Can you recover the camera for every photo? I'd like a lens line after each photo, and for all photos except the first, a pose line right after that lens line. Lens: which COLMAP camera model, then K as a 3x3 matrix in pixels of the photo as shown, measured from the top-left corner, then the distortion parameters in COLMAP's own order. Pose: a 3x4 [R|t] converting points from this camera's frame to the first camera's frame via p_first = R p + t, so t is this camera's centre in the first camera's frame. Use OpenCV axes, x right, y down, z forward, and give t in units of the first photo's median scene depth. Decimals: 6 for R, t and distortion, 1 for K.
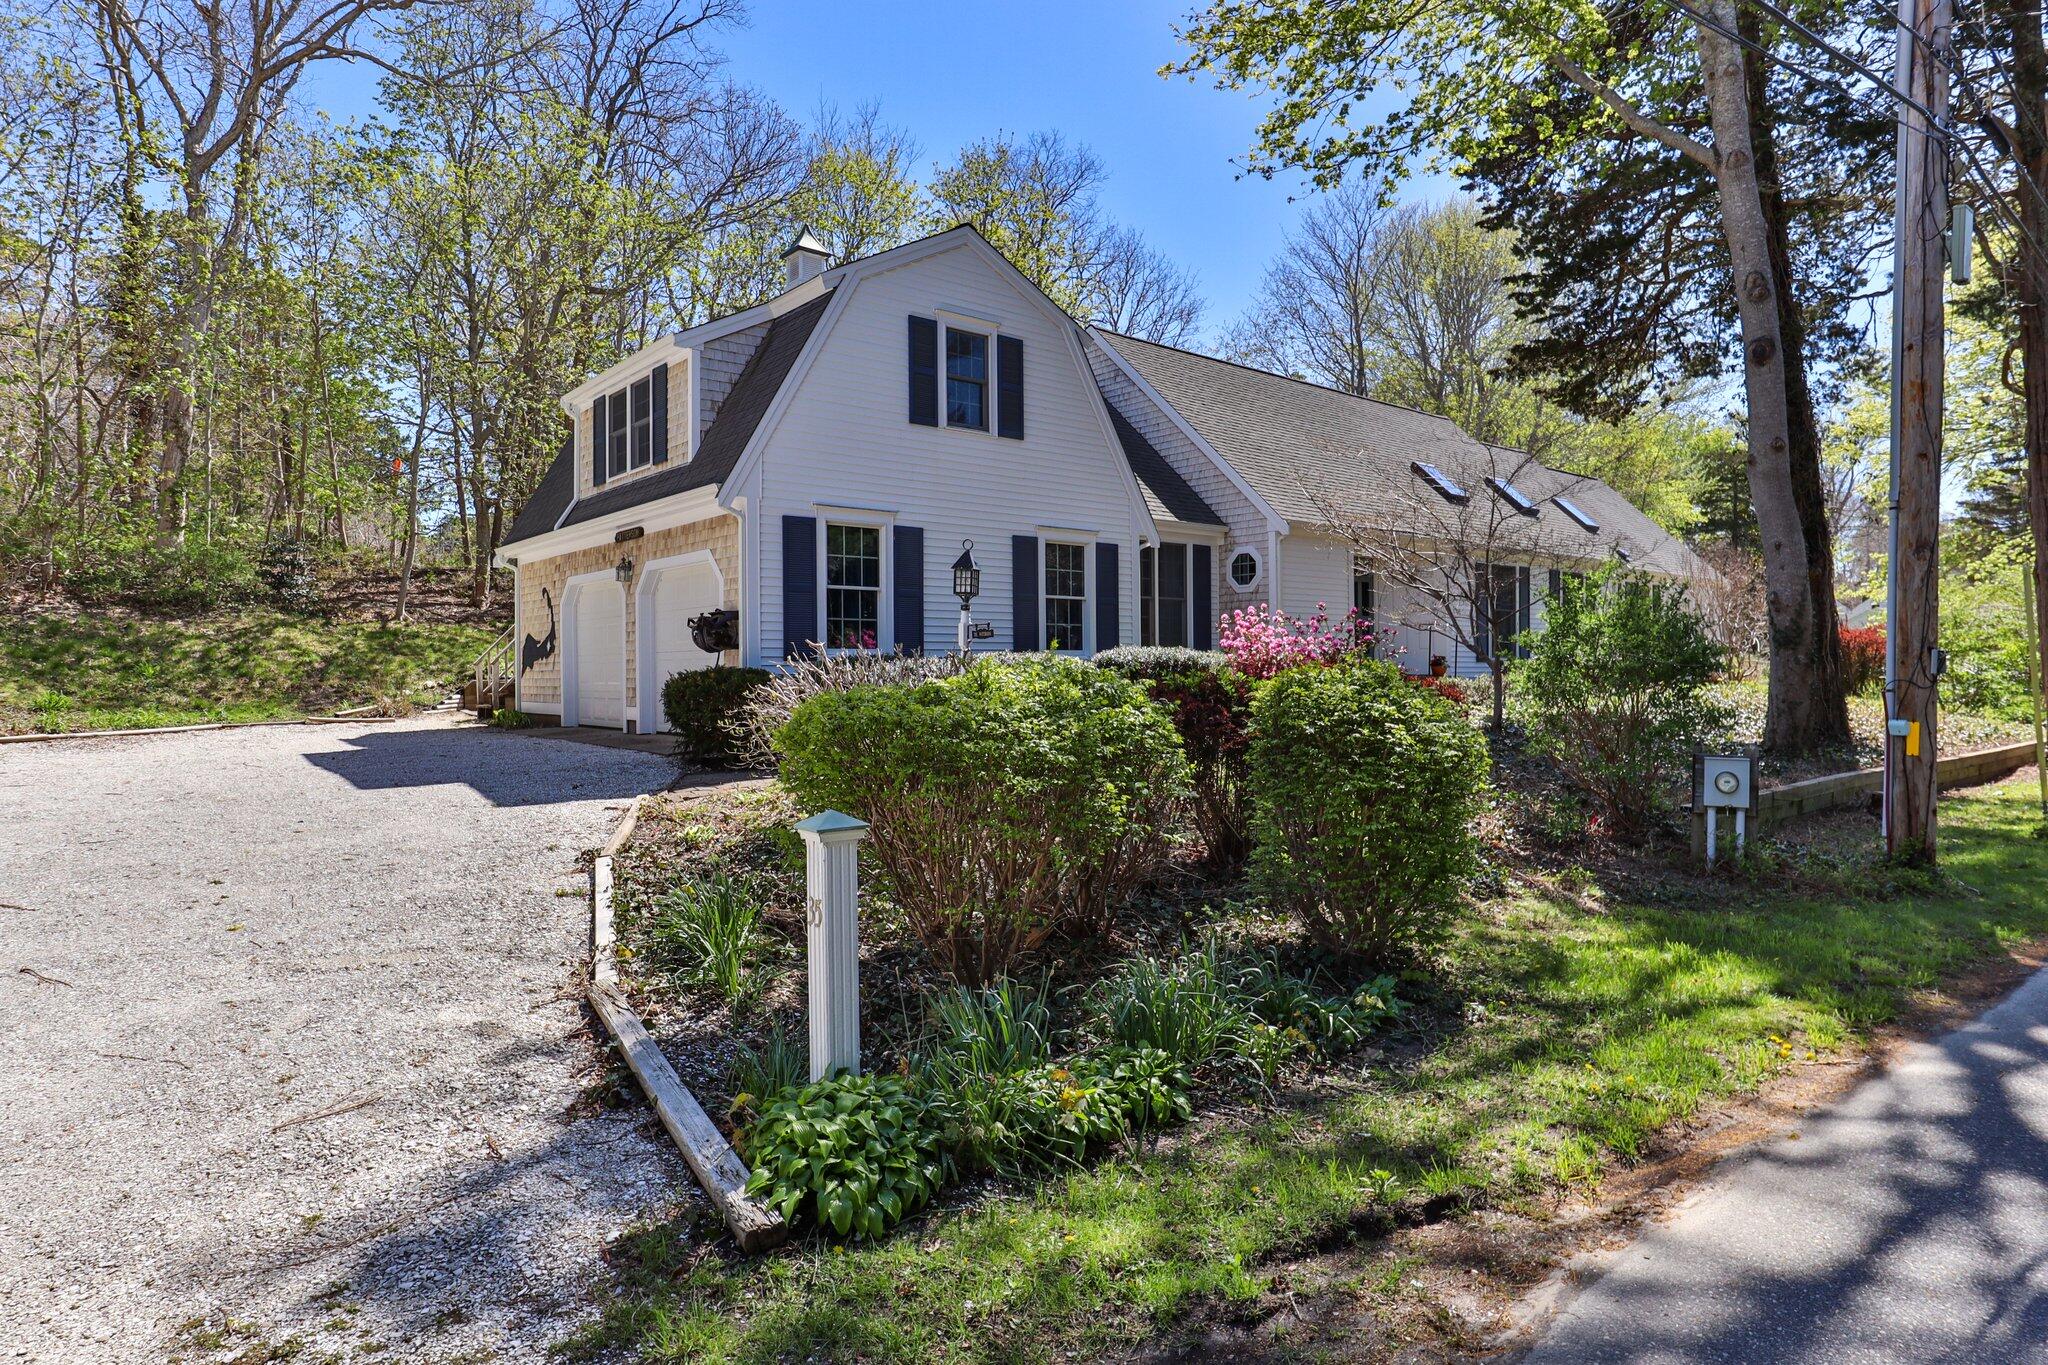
lens RADIAL K [[1182.6, 0, 1003.0], [0, 1182.6, 690.5], [0, 0, 1]] dist [-0.035187, 0.015930]
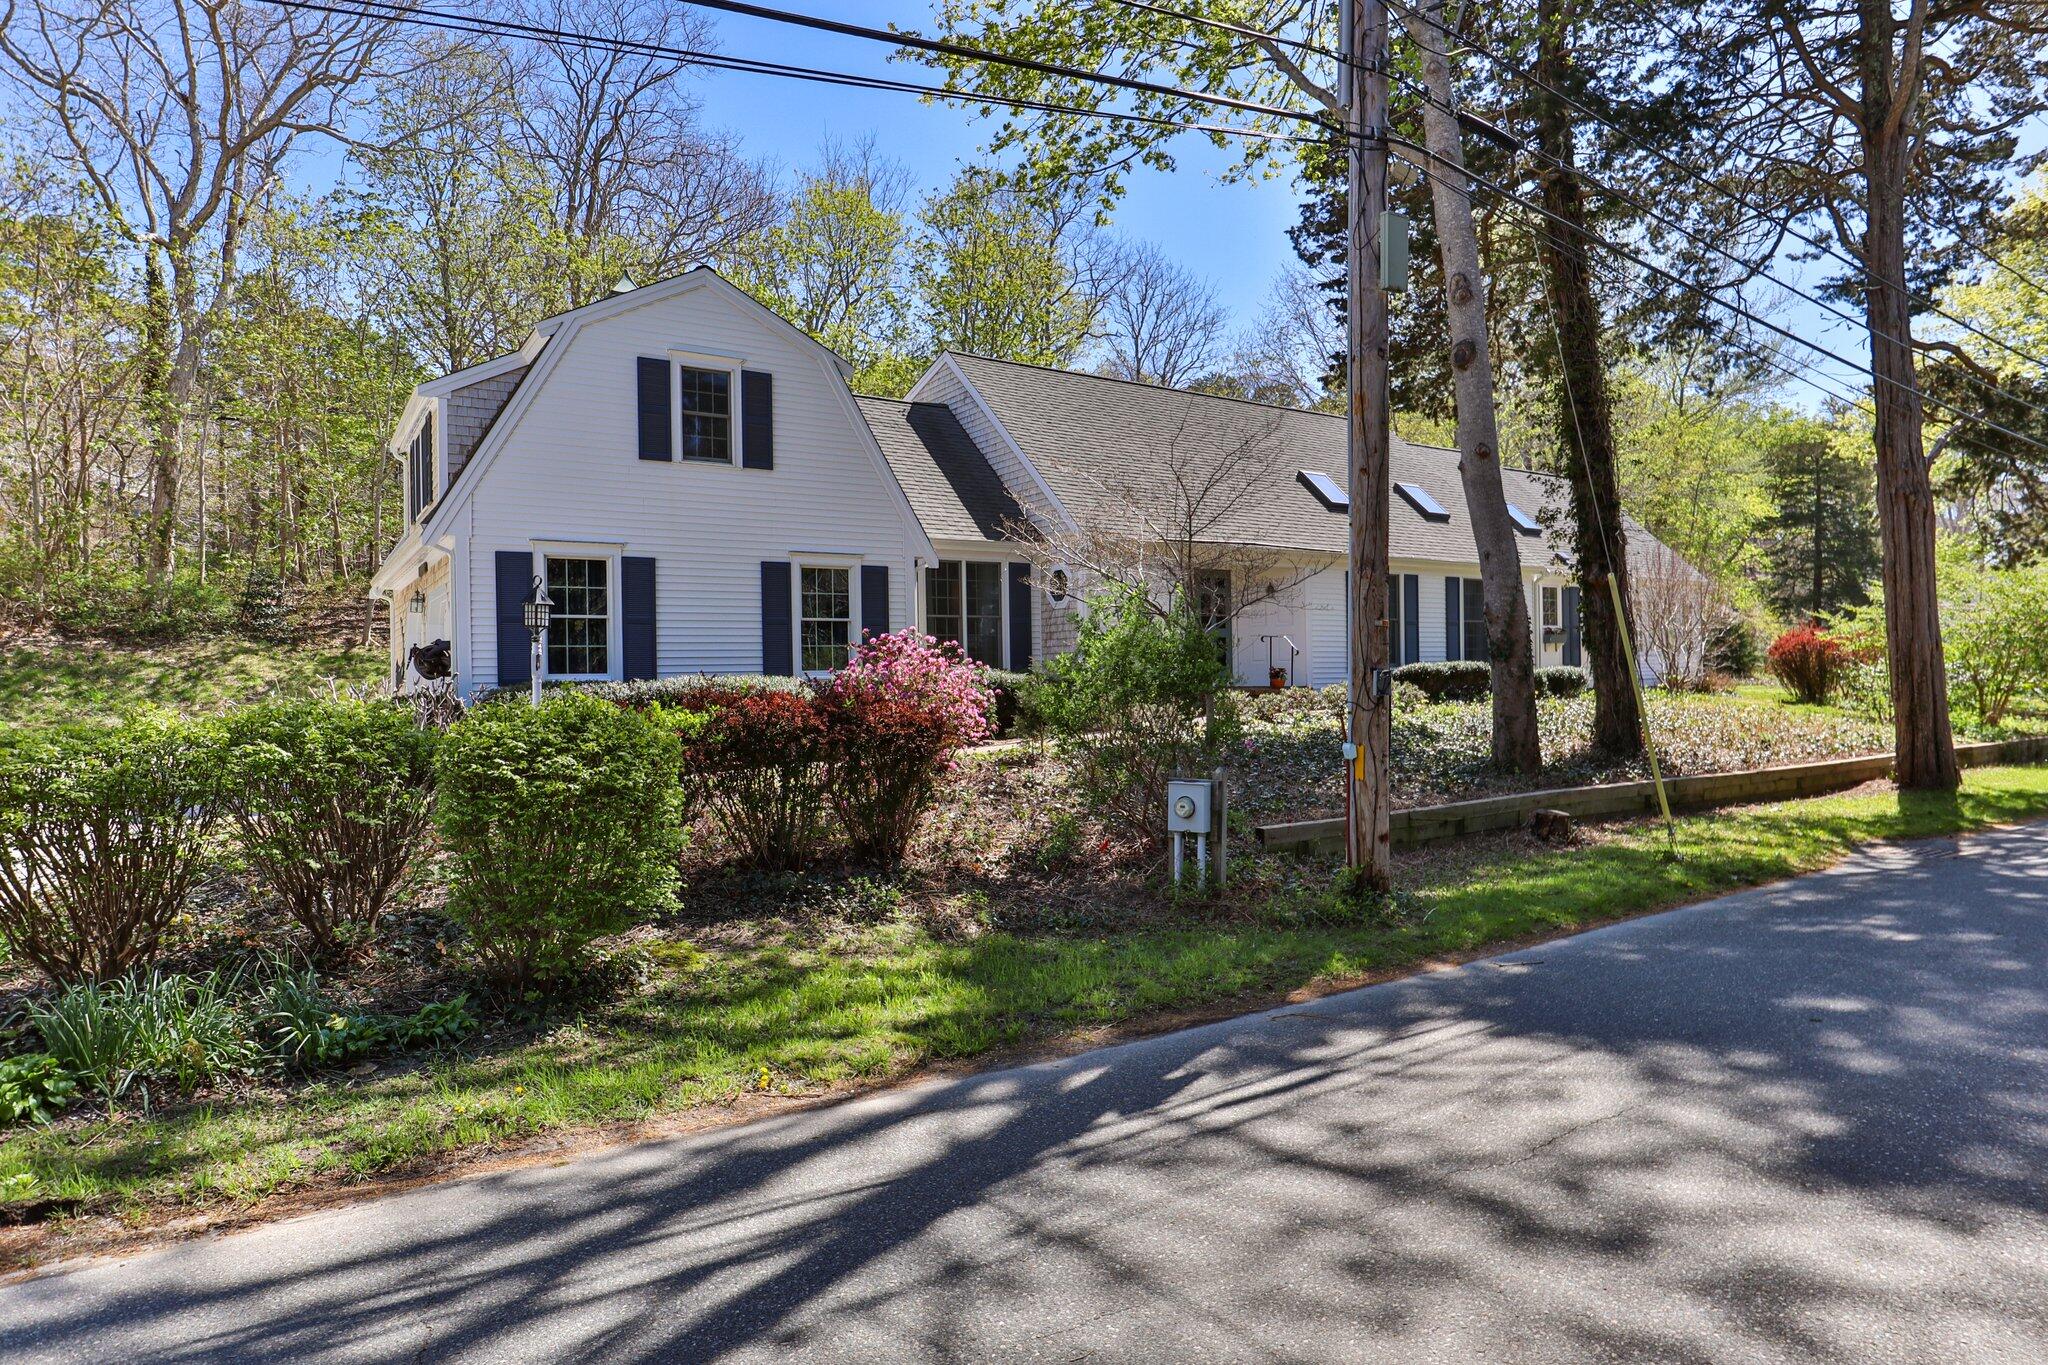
lens RADIAL K [[1182.6, 0, 1130.9], [0, 1182.6, 683.8], [0, 0, 1]] dist [-0.035187, 0.015930]
pose [[0.994808, -0.011337, -0.101135, 0.410776], [0.010422, 0.999900, -0.009574, -0.009979], [0.101233, 0.008470, 0.994827, 0.002078]]
